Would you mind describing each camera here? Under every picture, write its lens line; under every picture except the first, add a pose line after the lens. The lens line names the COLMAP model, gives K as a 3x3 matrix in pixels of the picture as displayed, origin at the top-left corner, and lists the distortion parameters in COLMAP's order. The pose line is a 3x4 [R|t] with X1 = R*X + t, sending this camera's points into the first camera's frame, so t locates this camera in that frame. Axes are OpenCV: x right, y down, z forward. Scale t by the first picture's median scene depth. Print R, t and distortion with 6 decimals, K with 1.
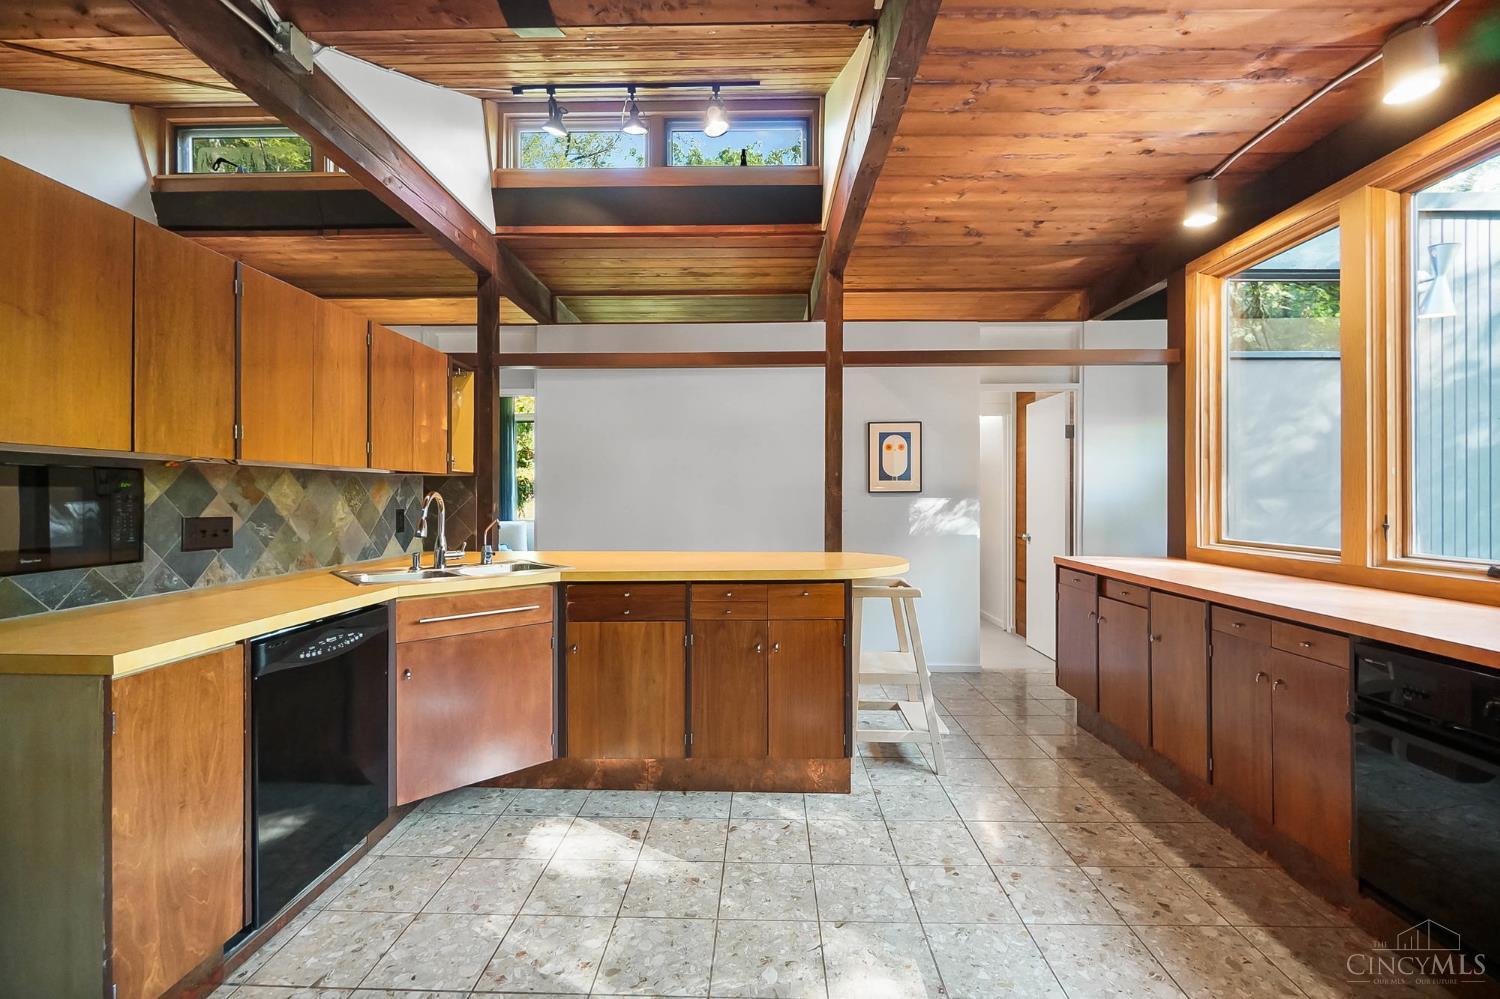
lens RADIAL K [[644.1, 0, 750.0], [0, 644.1, 499.5], [0, 0, 1]] dist [-0.000065, -0.000280]
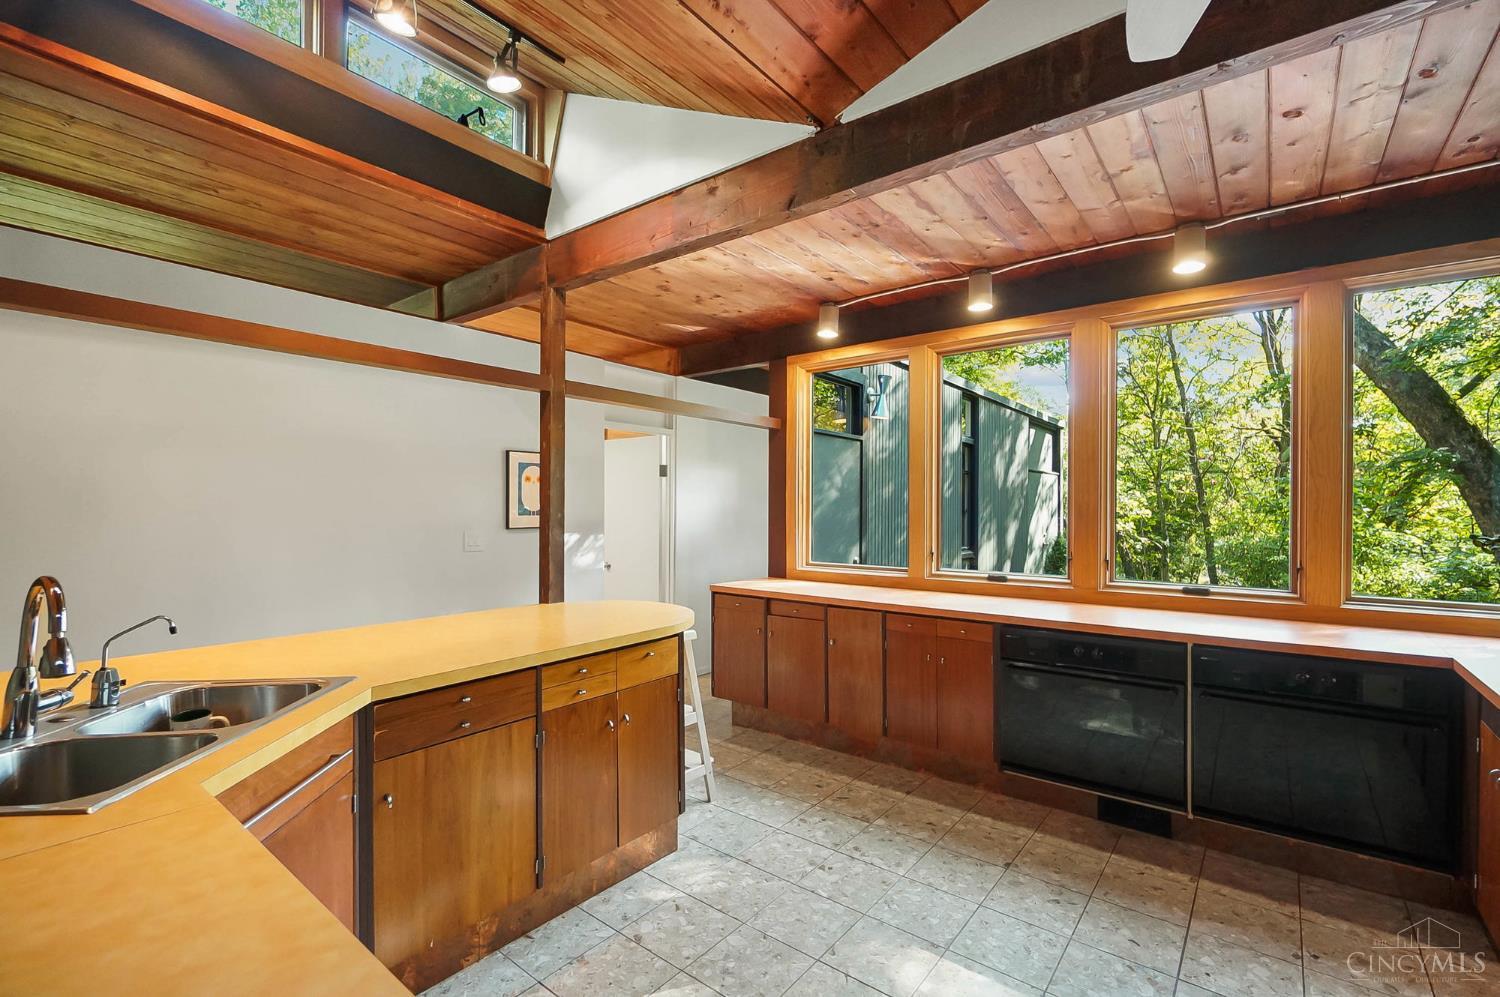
lens RADIAL K [[662.6, 0, 751.9], [0, 662.6, 512.6], [0, 0, 1]] dist [0.000341, -0.000276]
pose [[0.598780, -0.003013, 0.800908, -0.581445], [0.000783, 0.999995, 0.003177, -0.060370], [-0.800913, -0.001275, 0.598779, 0.303535]]
